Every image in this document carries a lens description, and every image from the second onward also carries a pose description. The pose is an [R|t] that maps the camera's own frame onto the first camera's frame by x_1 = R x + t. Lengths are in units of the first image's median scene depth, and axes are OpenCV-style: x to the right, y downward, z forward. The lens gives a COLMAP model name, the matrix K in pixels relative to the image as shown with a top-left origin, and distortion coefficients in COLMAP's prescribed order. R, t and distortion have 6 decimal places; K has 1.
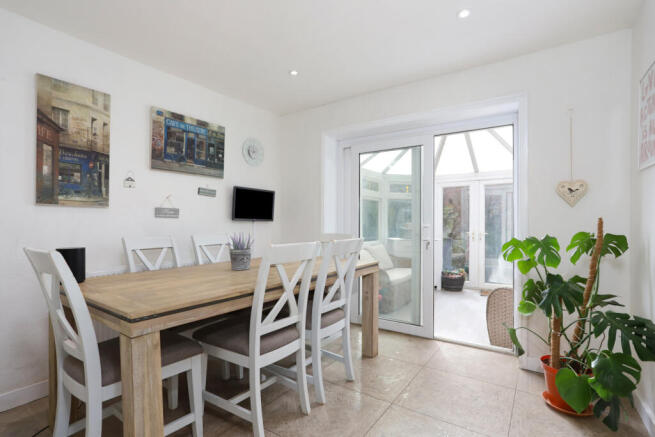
lens RADIAL K [[324.6, 0, 324.1], [0, 324.6, 217.7], [0, 0, 1]] dist [-0.003595, -0.000171]
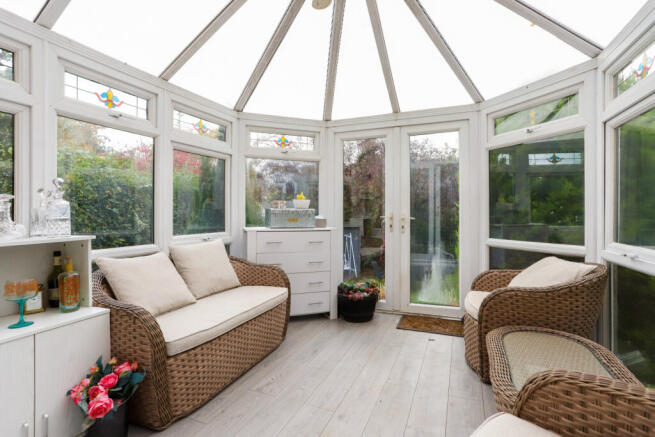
lens RADIAL K [[324.6, 0, 328.6], [0, 324.6, 213.2], [0, 0, 1]] dist [-0.003595, -0.000171]
pose [[0.976943, -0.005964, 0.213416, 0.322402], [0.005523, 0.999981, 0.002663, 0.057339], [-0.213427, -0.001423, 0.976958, 0.652375]]
